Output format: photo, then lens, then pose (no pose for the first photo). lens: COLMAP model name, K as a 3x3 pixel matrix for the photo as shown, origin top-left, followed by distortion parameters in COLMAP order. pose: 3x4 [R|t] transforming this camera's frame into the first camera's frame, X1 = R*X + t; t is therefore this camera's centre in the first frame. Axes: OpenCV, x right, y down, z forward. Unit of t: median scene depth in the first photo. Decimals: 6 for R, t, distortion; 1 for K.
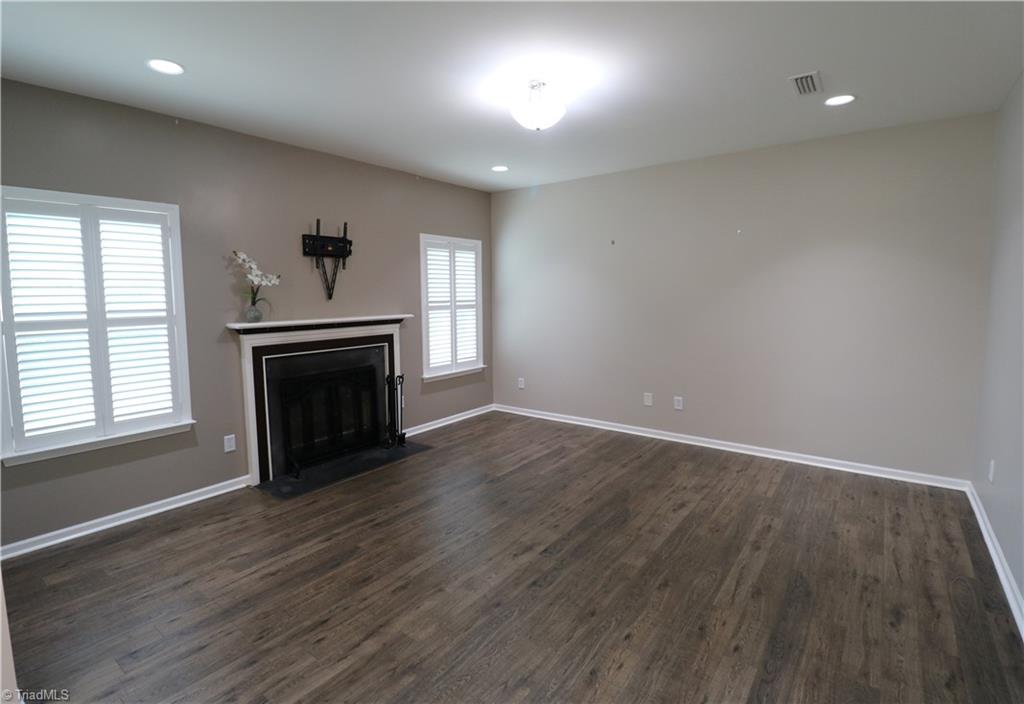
lens RADIAL K [[495.5, 0, 507.9], [0, 495.5, 335.3], [0, 0, 1]] dist [-0.001022, -0.013363]
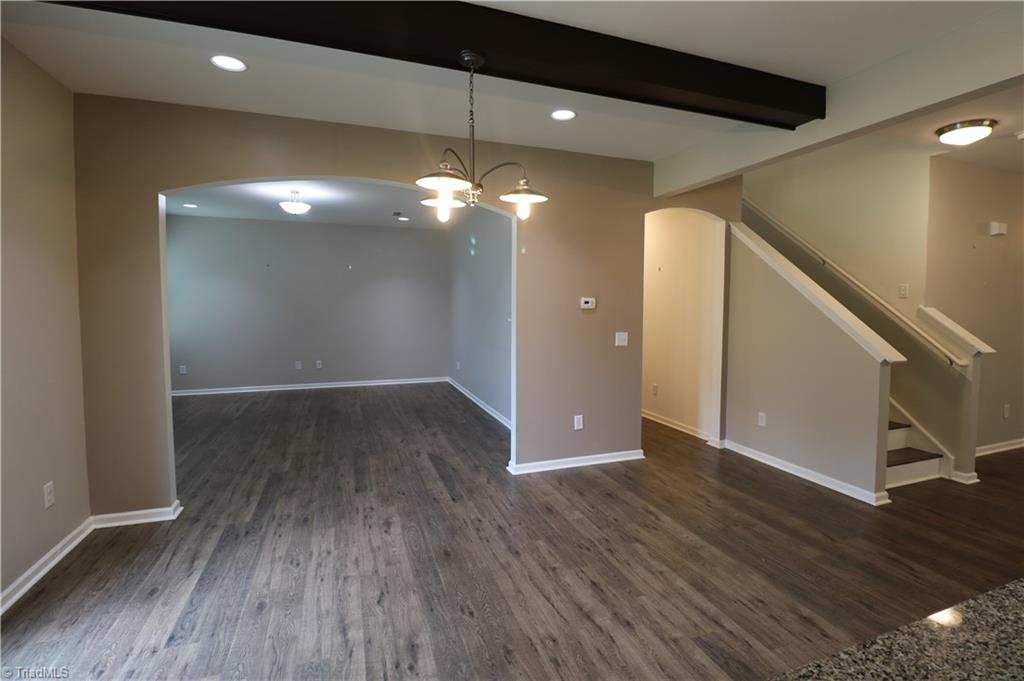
lens RADIAL K [[472.2, 0, 515.4], [0, 472.2, 327.1], [0, 0, 1]] dist [0.000683, -0.012558]
pose [[0.541849, -0.033166, 0.839821, -0.967210], [0.060410, 0.998174, 0.000443, 0.077552], [-0.838302, 0.050494, 0.542863, -0.653950]]
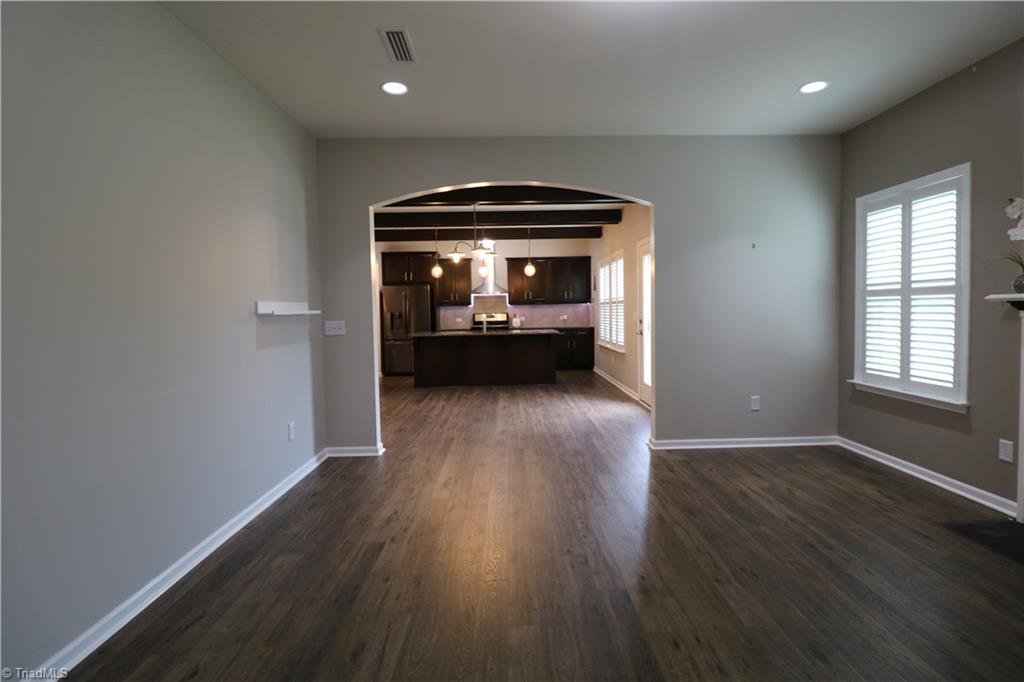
lens RADIAL K [[476.4, 0, 516.9], [0, 476.4, 327.6], [0, 0, 1]] dist [0.000963, -0.013472]
pose [[-0.785705, 0.046812, -0.616827, 0.564182], [-0.027693, 0.993471, 0.110671, -0.038008], [0.617981, 0.104037, -0.779279, 1.271370]]
